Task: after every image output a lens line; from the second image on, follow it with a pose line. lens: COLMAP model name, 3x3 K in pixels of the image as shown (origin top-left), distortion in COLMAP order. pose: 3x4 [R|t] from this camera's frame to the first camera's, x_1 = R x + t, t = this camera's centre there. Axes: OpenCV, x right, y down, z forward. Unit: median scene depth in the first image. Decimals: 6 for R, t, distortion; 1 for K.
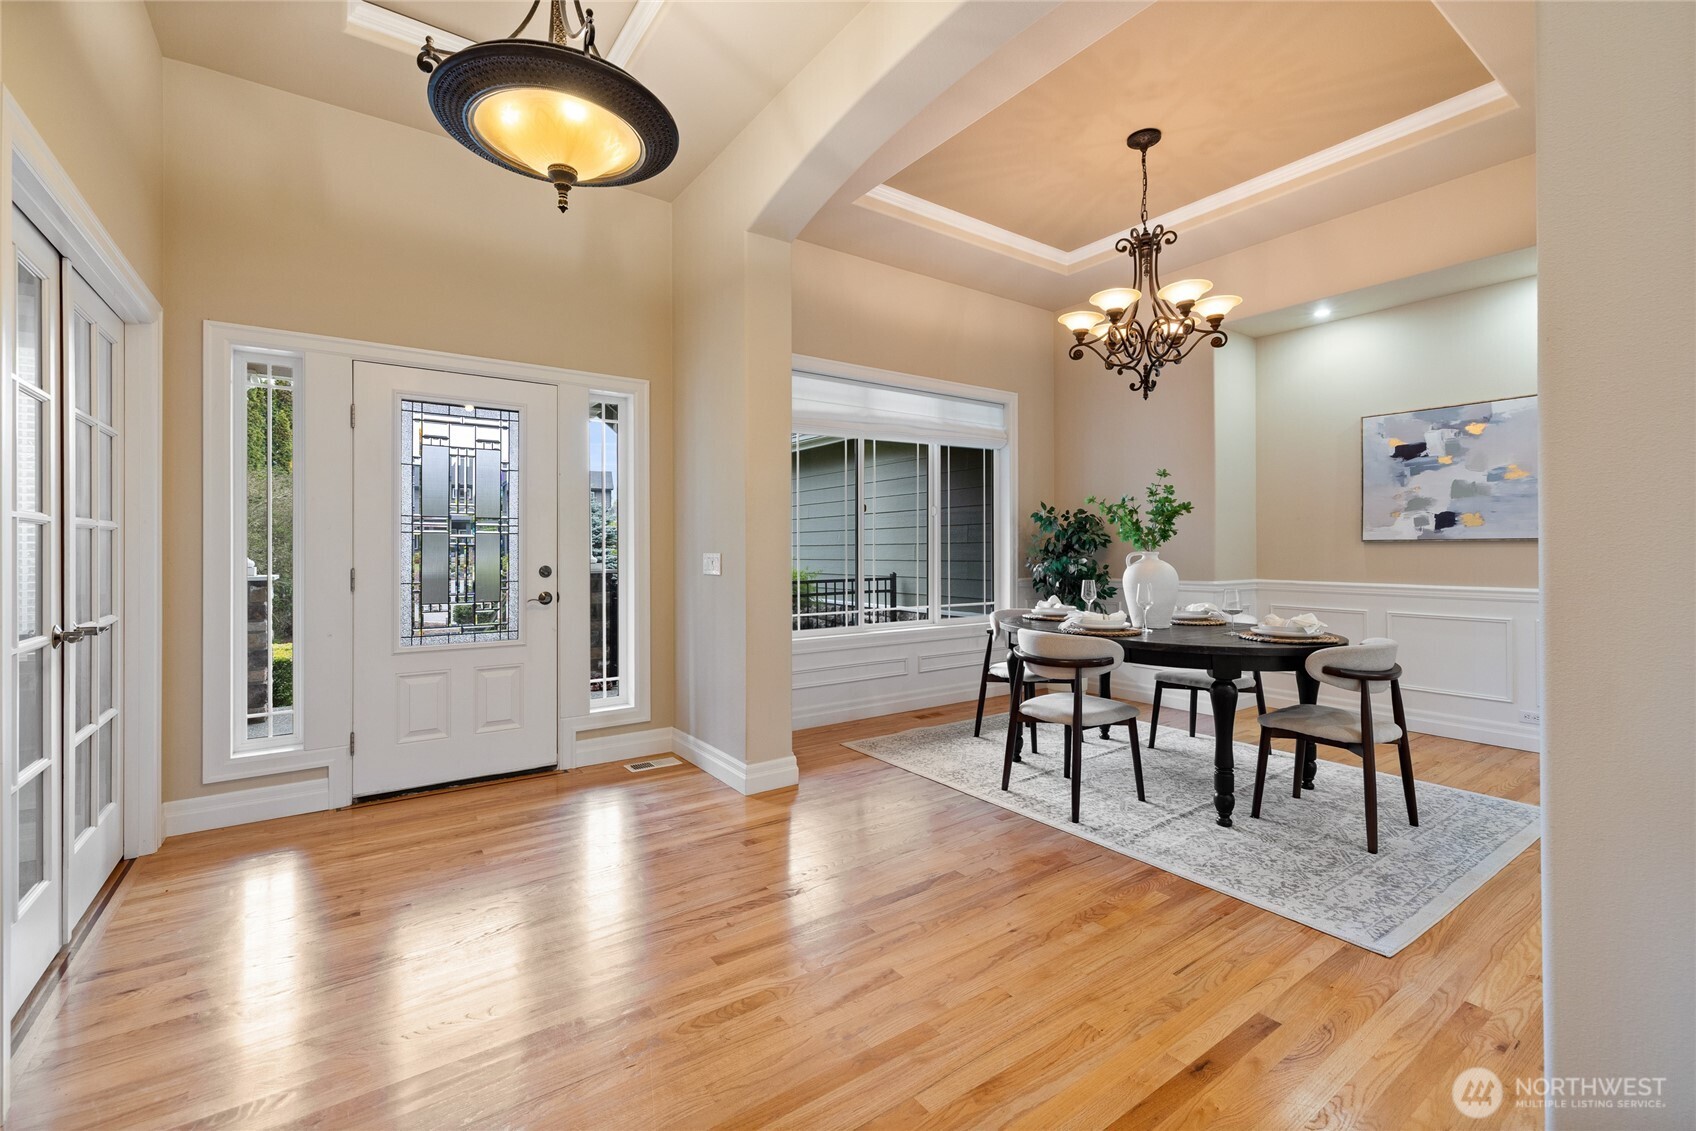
lens RADIAL K [[716.9, 0, 828.6], [0, 716.9, 553.9], [0, 0, 1]] dist [0.000129, -0.000054]
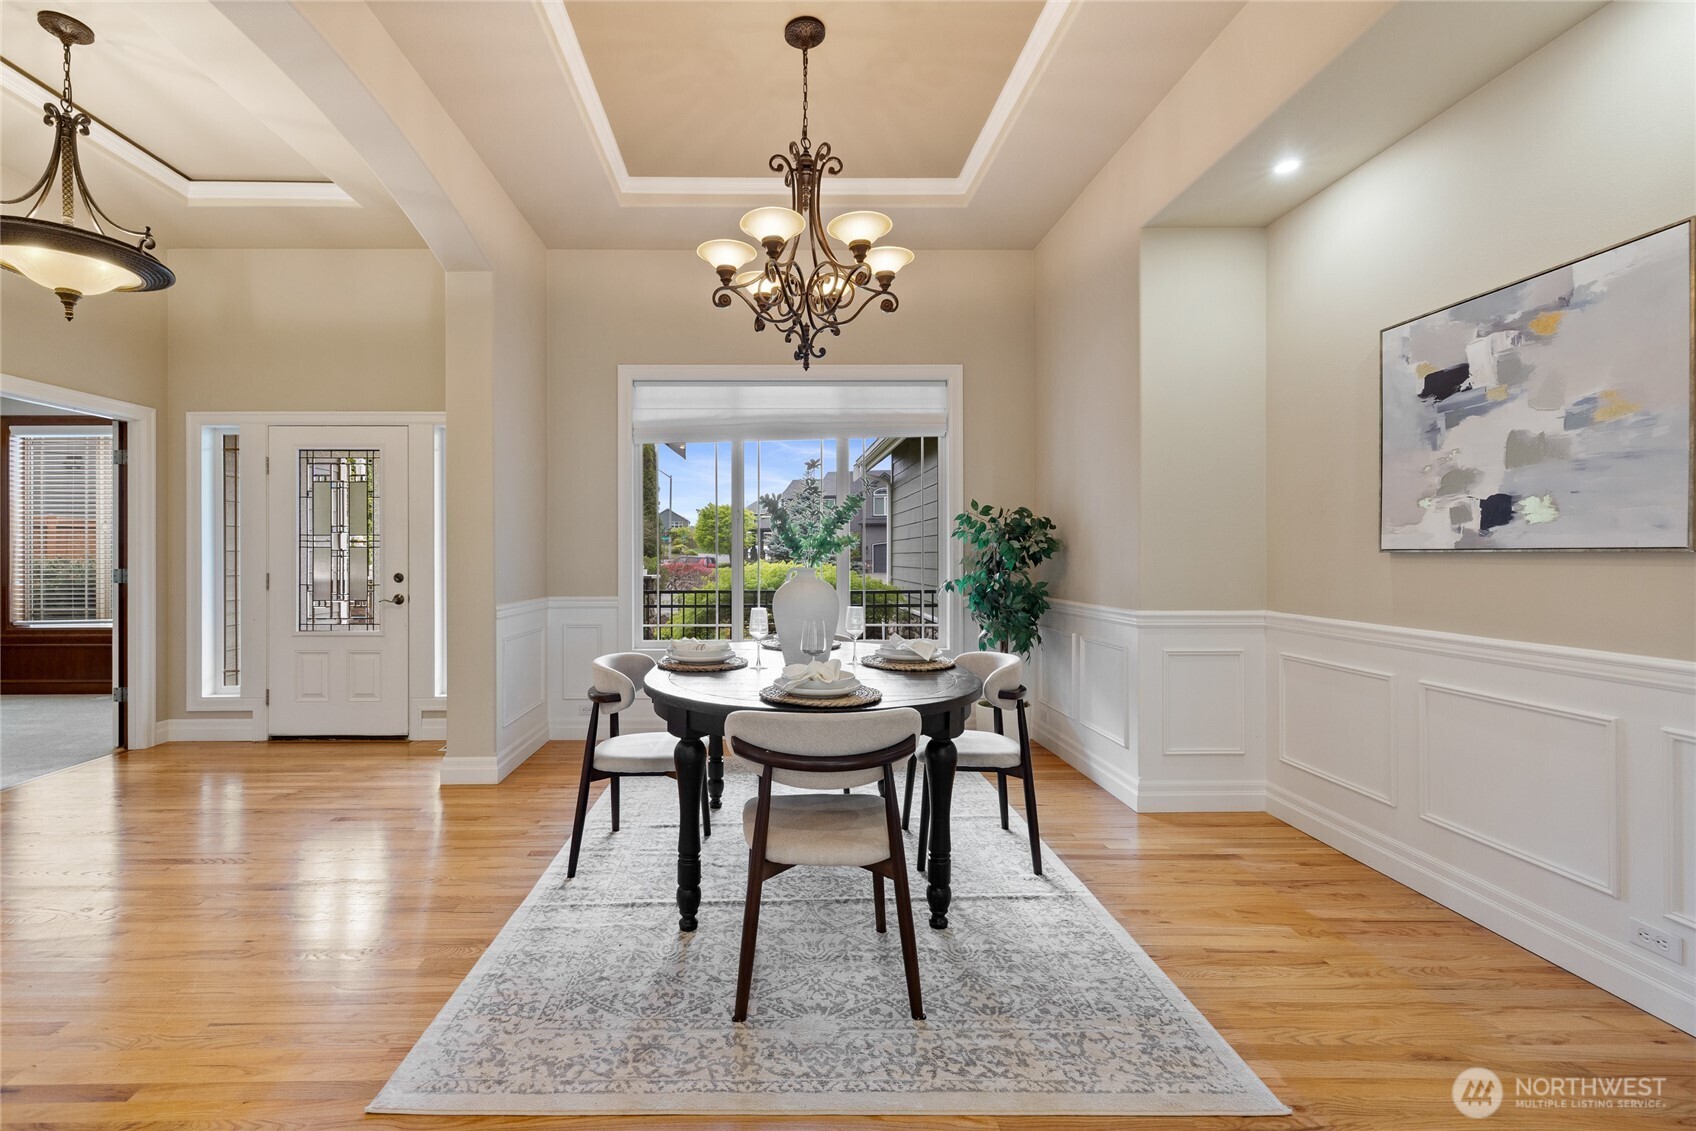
lens RADIAL K [[729.3, 0, 778.8], [0, 729.3, 559.8], [0, 0, 1]] dist [0.002175, 0.000058]
pose [[0.827212, 0.006024, -0.561857, 0.745207], [-0.003599, 0.999979, 0.005423, -0.013543], [0.561878, -0.002464, 0.827216, 0.286511]]
